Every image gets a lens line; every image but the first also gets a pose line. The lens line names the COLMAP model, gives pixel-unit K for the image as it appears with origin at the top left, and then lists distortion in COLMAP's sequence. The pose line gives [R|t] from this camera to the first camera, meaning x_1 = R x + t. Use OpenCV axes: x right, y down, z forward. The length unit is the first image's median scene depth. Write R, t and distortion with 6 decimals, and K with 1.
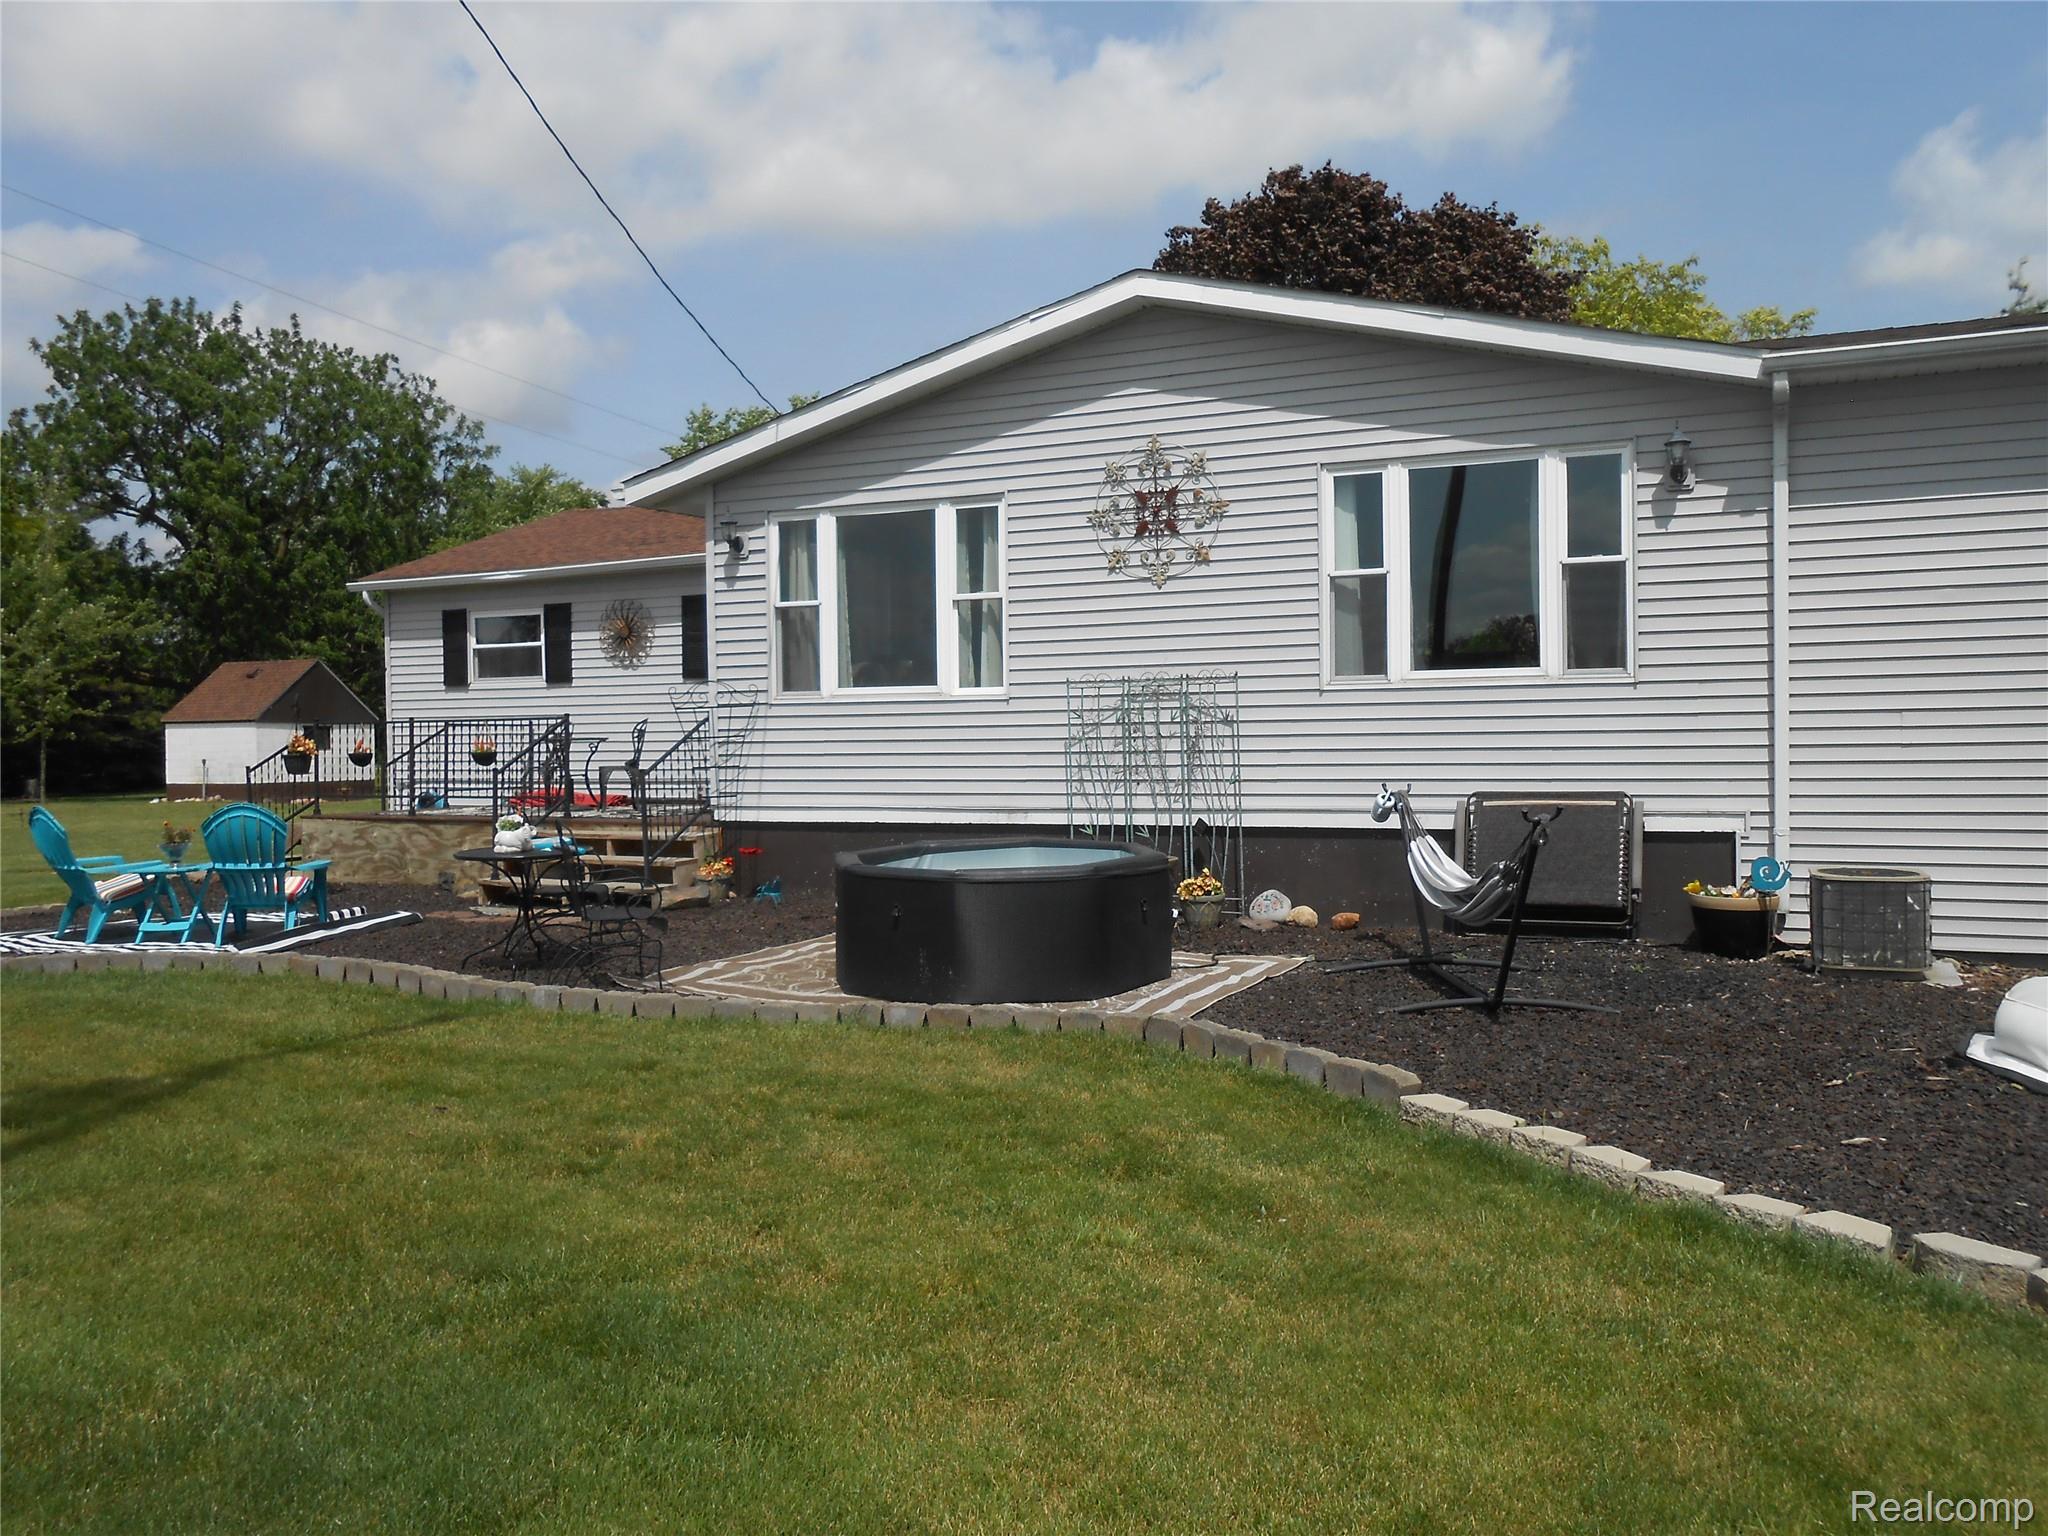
lens RADIAL K [[1575.6, 0, 1024.8], [0, 1575.6, 767.6], [0, 0, 1]] dist [-0.034224, 0.010490]
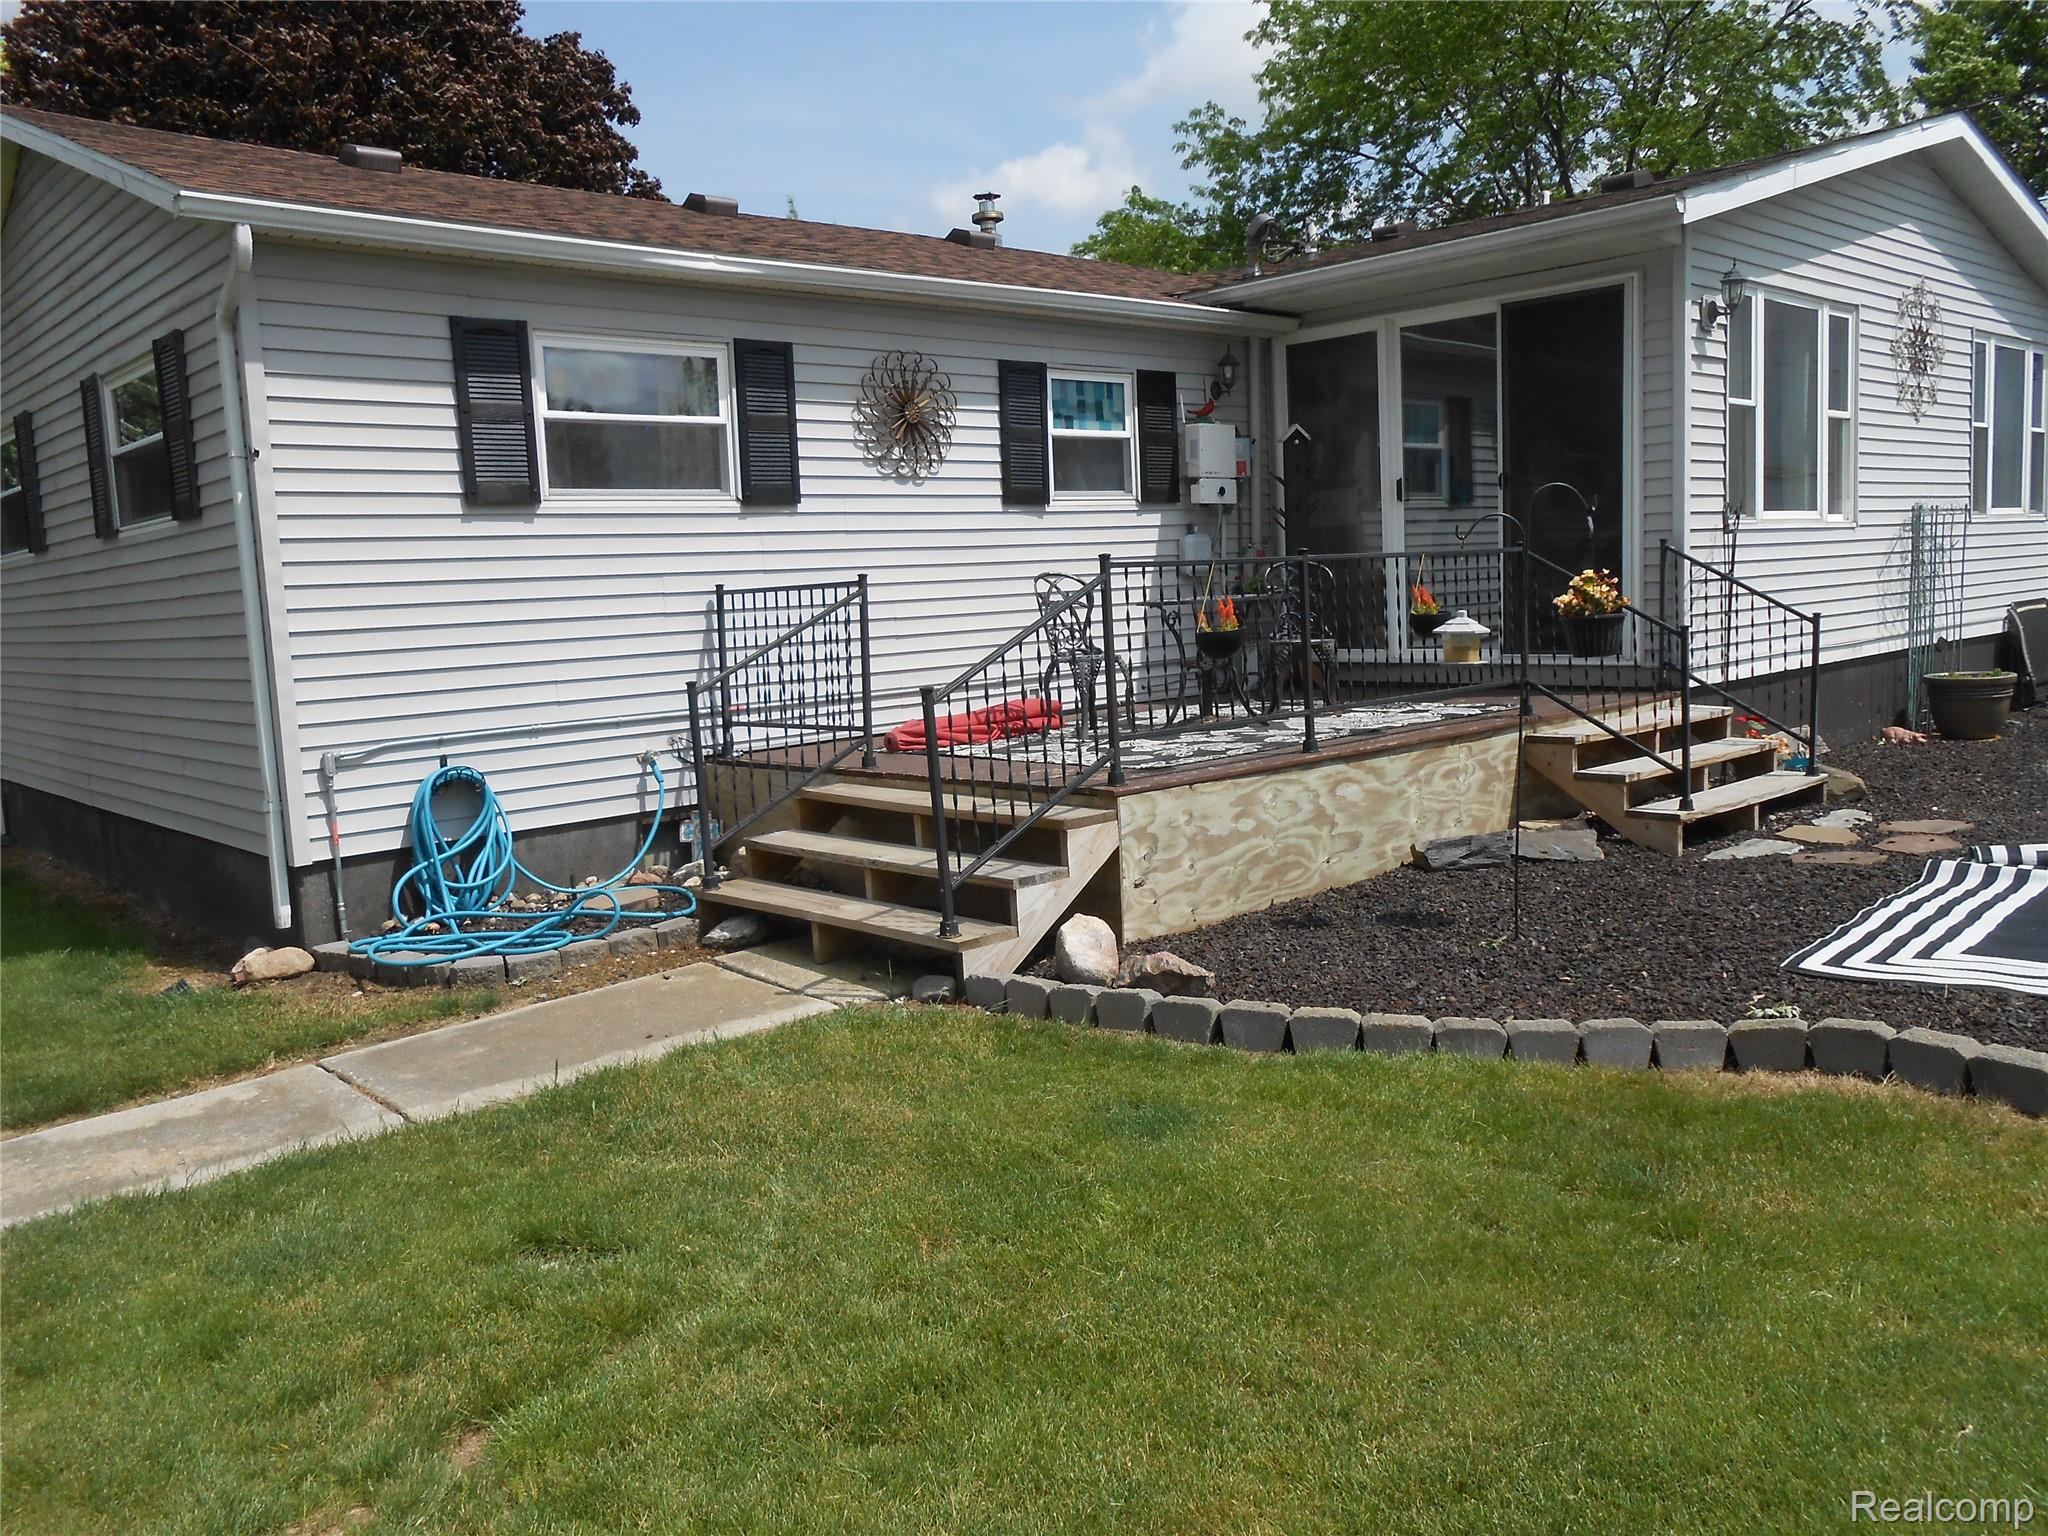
lens RADIAL K [[1575.6, 0, 1023.9], [0, 1575.6, 765.9], [0, 0, 1]] dist [-0.034224, 0.010490]
pose [[0.384212, -0.106348, 0.917099, -0.730623], [0.068248, 0.993897, 0.086662, -0.010515], [-0.920719, 0.029294, 0.389125, 0.747602]]
